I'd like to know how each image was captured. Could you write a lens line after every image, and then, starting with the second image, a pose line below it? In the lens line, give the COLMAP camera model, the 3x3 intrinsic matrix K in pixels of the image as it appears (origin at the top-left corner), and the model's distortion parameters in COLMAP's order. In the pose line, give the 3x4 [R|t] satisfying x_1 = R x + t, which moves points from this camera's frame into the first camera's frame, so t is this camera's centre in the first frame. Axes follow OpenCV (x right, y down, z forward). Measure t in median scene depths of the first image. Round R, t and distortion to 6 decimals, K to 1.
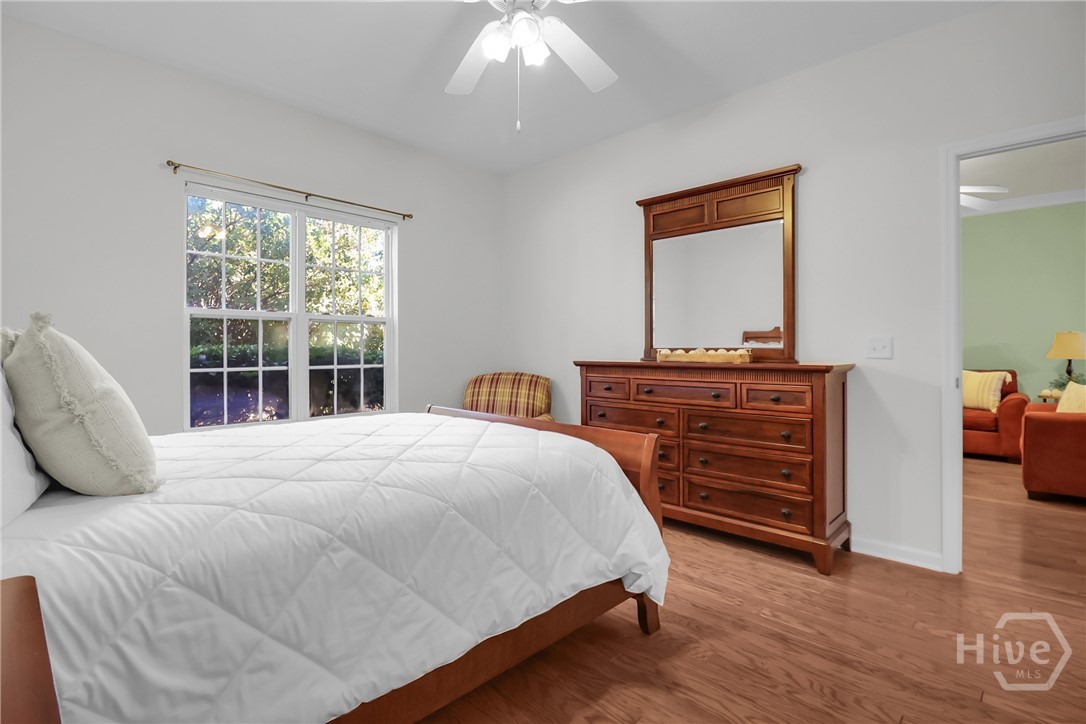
lens RADIAL K [[515.2, 0, 538.8], [0, 515.2, 350.2], [0, 0, 1]] dist [-0.013724, -0.003767]
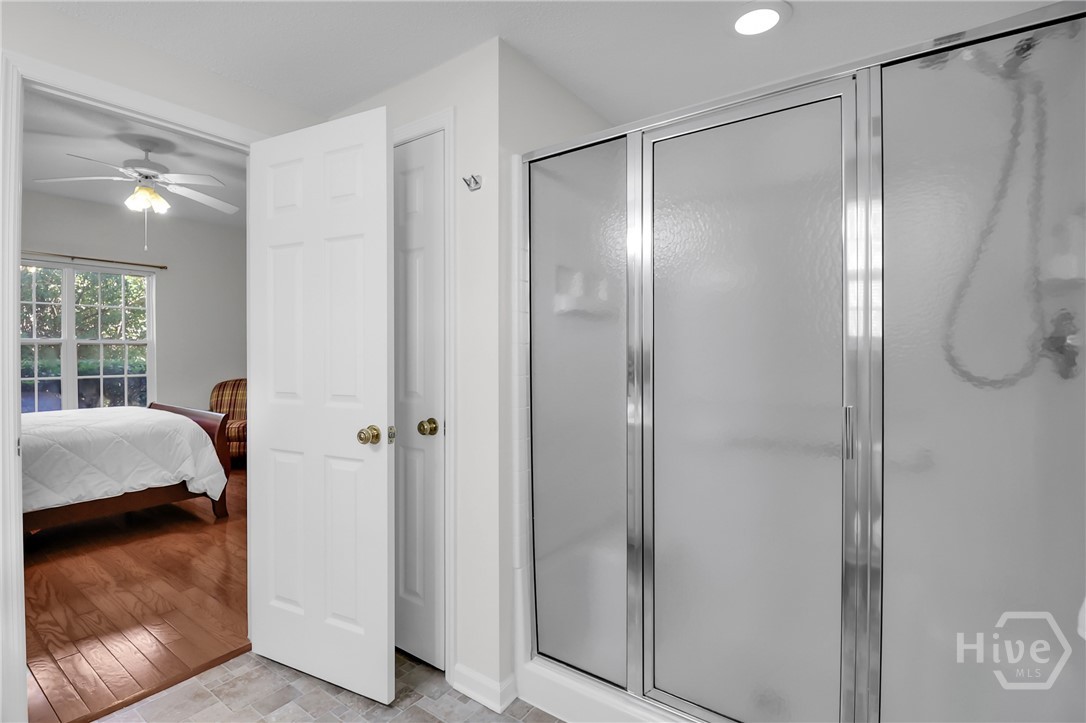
lens RADIAL K [[515.2, 0, 542.0], [0, 515.2, 358.0], [0, 0, 1]] dist [-0.013724, -0.003767]
pose [[0.989177, -0.002932, 0.146701, 0.683643], [0.001398, 0.999943, 0.010562, -0.037677], [-0.146724, -0.010243, 0.989125, -0.638438]]
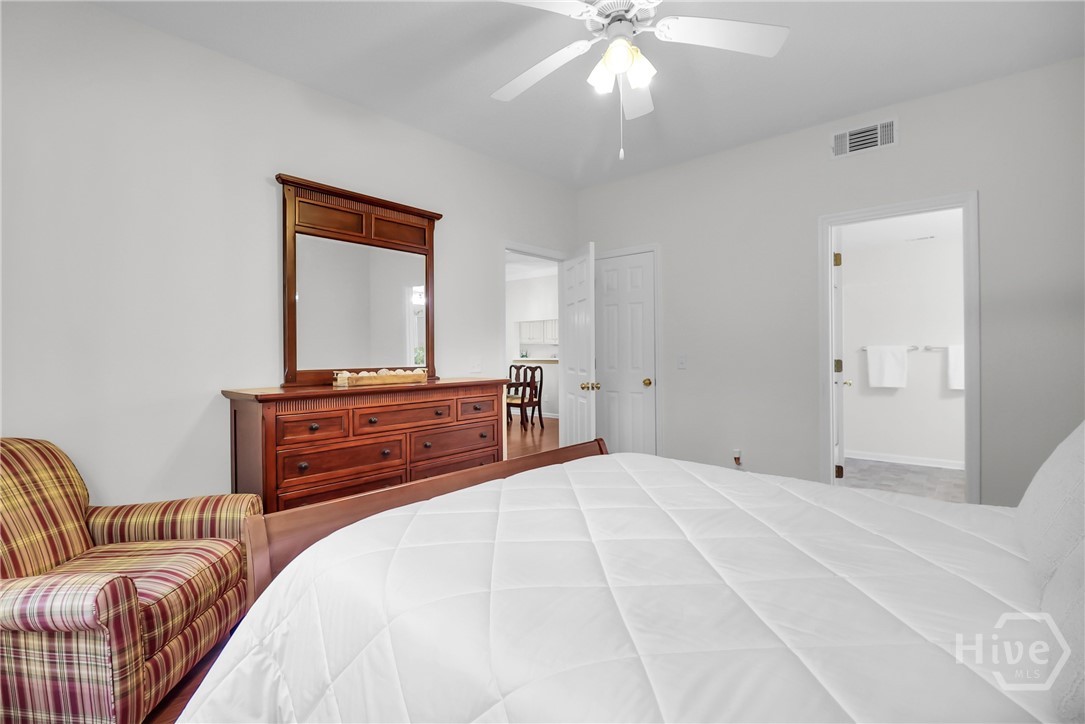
lens RADIAL K [[514.7, 0, 537.0], [0, 514.7, 353.3], [0, 0, 1]] dist [-0.013724, -0.003767]
pose [[-0.067539, -0.002760, 0.997713, -0.601993], [0.003611, 0.999989, 0.003011, -0.032096], [-0.997710, 0.003806, -0.067528, 0.713543]]
